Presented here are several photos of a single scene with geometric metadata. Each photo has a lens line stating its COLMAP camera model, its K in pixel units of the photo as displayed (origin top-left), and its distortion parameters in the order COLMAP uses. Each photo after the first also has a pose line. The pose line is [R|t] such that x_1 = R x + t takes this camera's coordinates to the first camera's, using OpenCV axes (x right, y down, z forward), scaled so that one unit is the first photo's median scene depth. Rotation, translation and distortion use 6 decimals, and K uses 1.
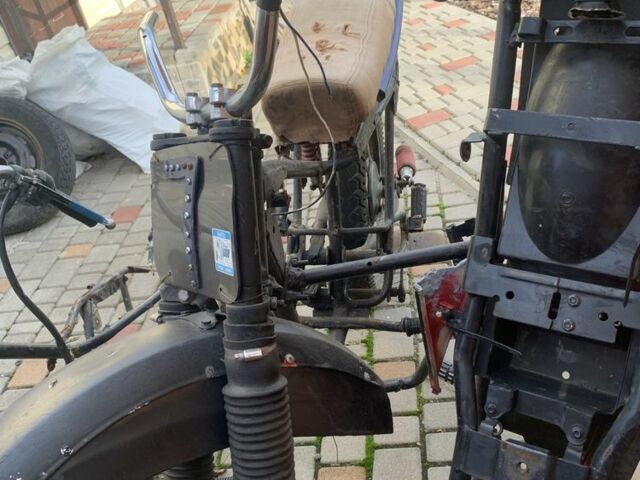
lens RADIAL K [[617.5, 0, 320.0], [0, 617.5, 240.0], [0, 0, 1]] dist [0.094520, -0.196619]
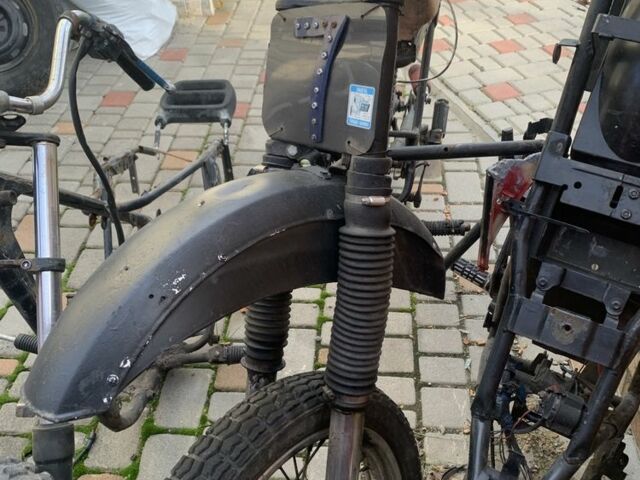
lens RADIAL K [[617.5, 0, 320.0], [0, 617.5, 240.0], [0, 0, 1]] dist [0.094520, -0.196619]
pose [[0.986995, 0.115817, 0.111476, -0.275374], [-0.127274, 0.986628, 0.101817, 0.128259], [-0.098193, -0.114681, 0.988537, -0.102665]]
